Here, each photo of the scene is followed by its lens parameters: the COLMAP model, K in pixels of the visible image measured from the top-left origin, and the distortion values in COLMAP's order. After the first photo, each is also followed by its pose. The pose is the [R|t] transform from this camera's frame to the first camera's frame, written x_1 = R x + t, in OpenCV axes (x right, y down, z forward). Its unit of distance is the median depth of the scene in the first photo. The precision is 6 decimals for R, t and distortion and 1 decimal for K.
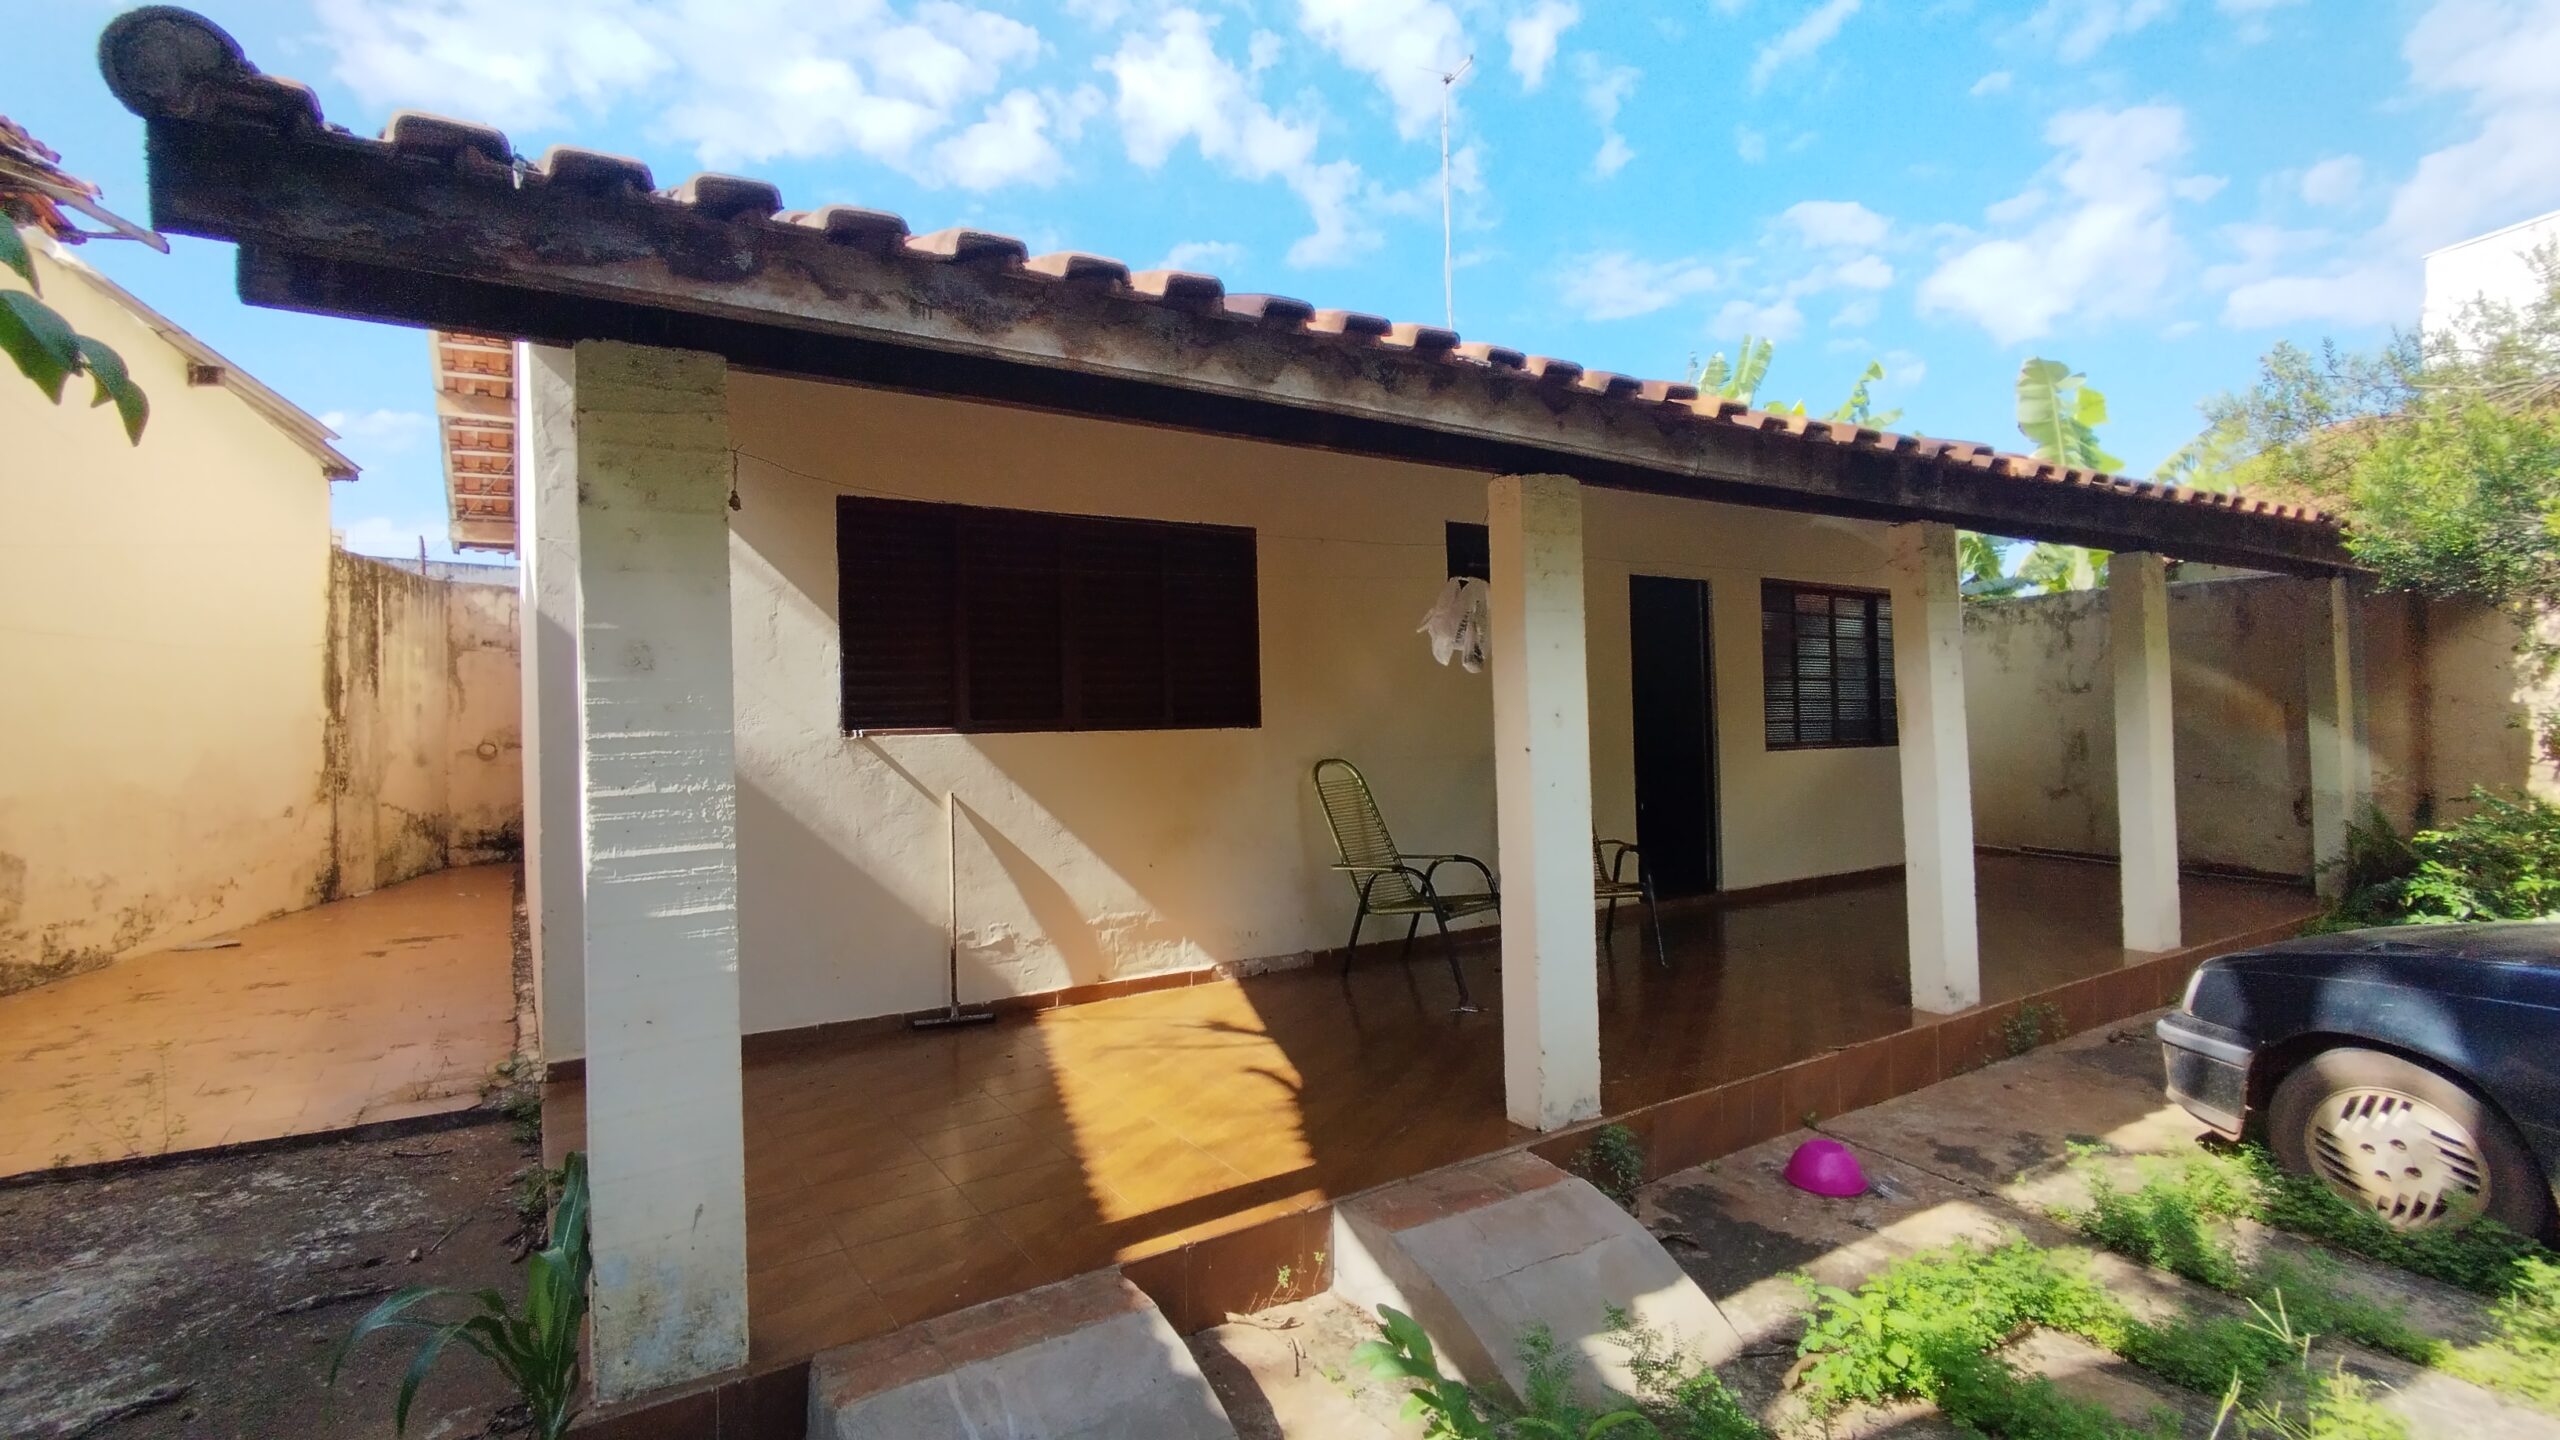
lens RADIAL K [[1176.0, 0, 1277.3], [0, 1176.0, 715.9], [0, 0, 1]] dist [0.009574, -0.000204]
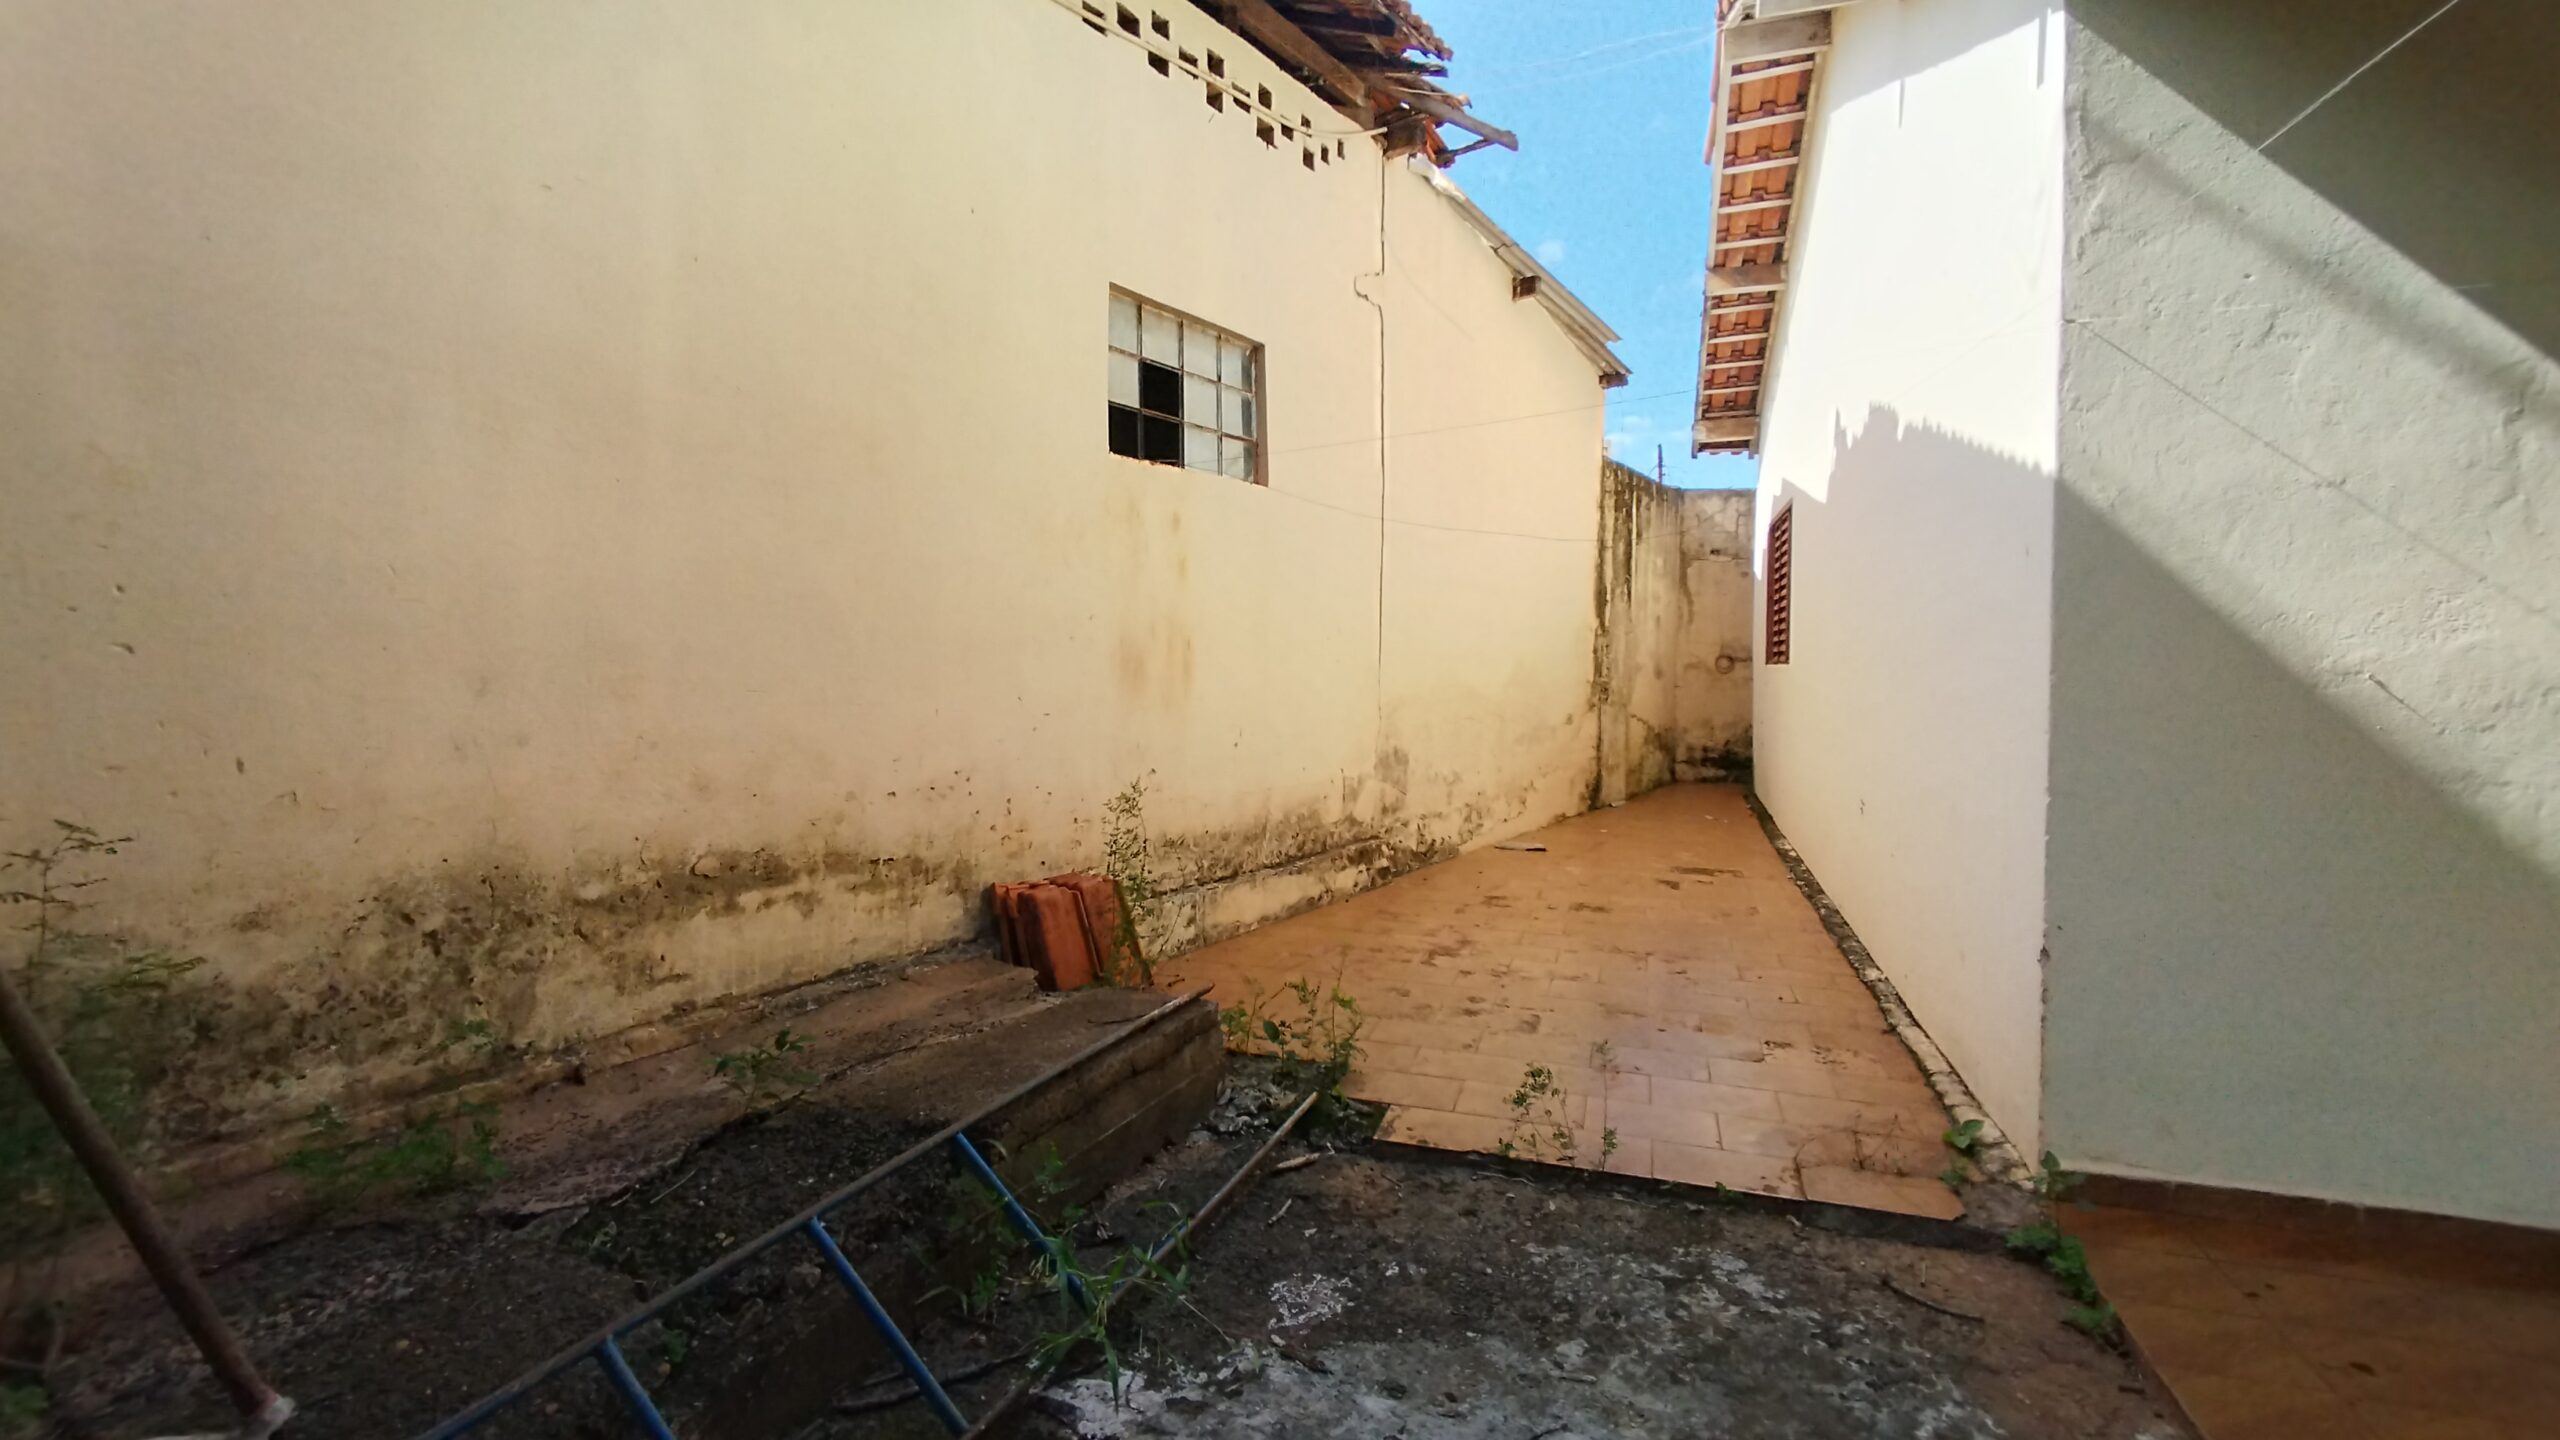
lens RADIAL K [[1176.0, 0, 1277.3], [0, 1176.0, 715.9], [0, 0, 1]] dist [0.009574, -0.000204]
pose [[0.642359, 0.059489, -0.764091, -0.238992], [-0.006439, 0.997367, 0.072238, 0.006788], [0.766376, -0.041483, 0.641051, 0.168759]]
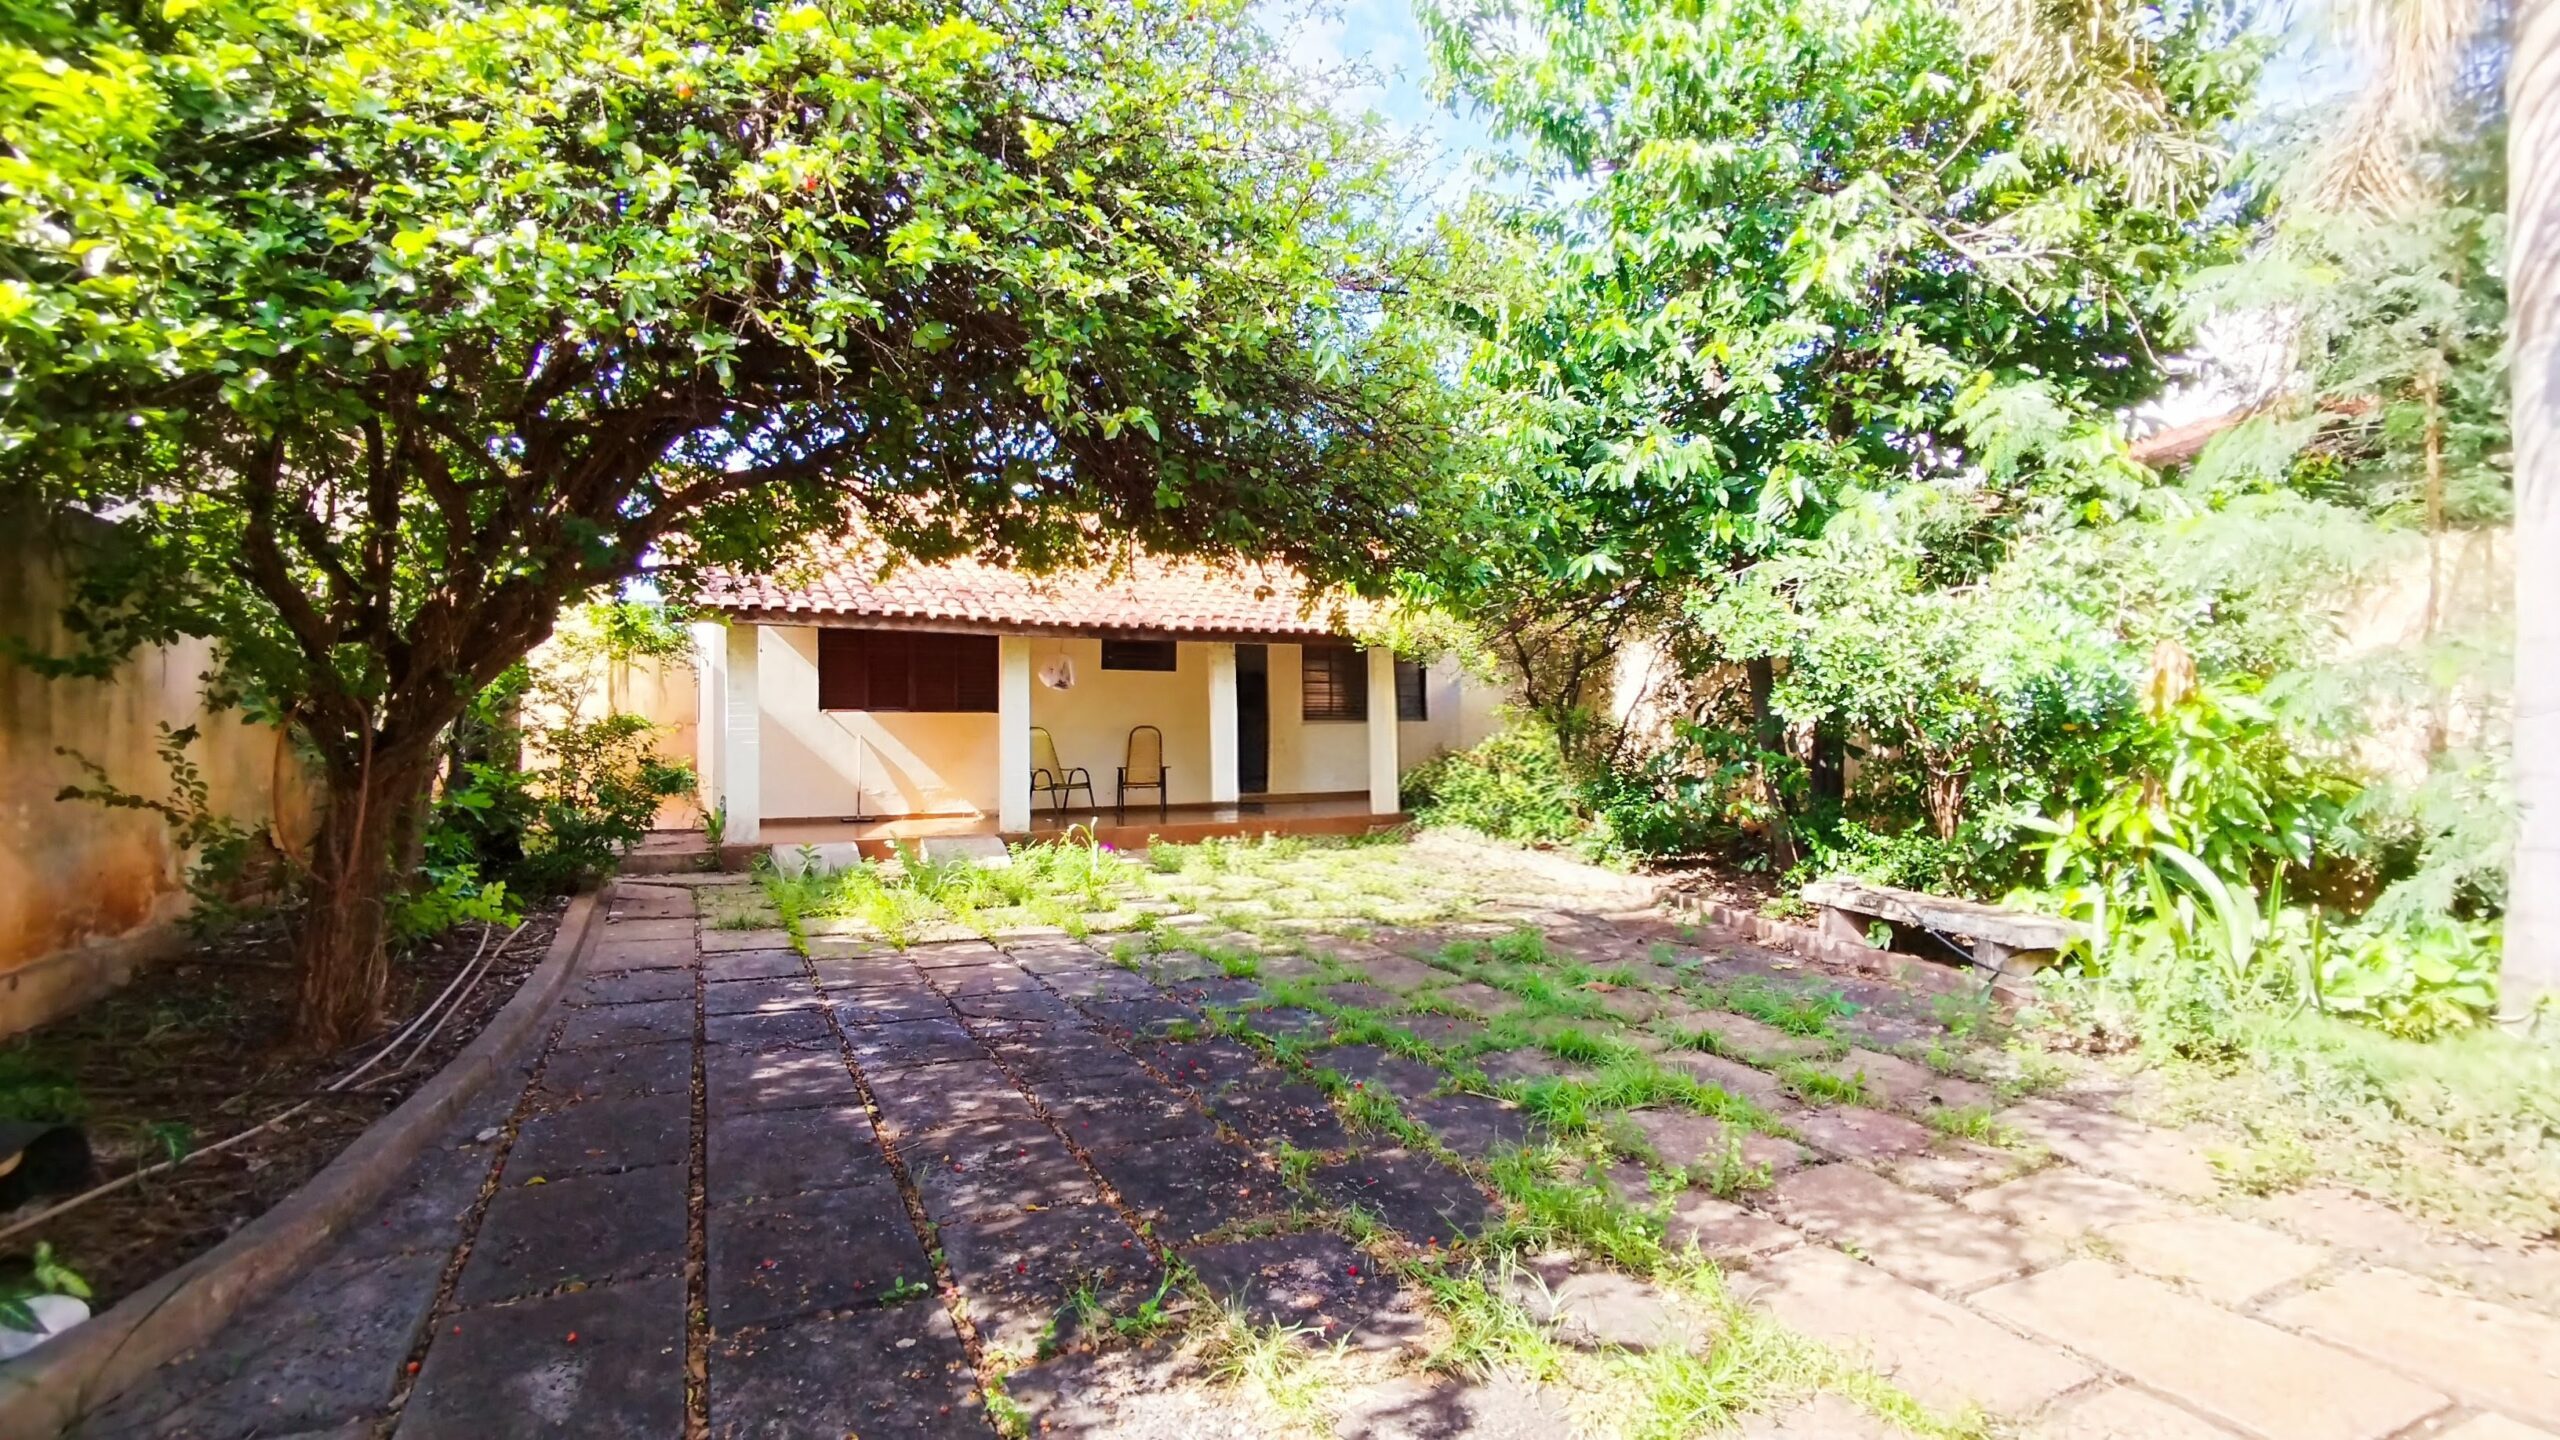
lens RADIAL K [[1176.0, 0, 1277.3], [0, 1176.0, 715.9], [0, 0, 1]] dist [0.009574, -0.000204]
pose [[0.996285, 0.009401, -0.085599, 0.598284], [-0.010574, 0.999856, -0.013257, 0.034481], [0.085462, 0.014113, 0.996241, -1.051782]]
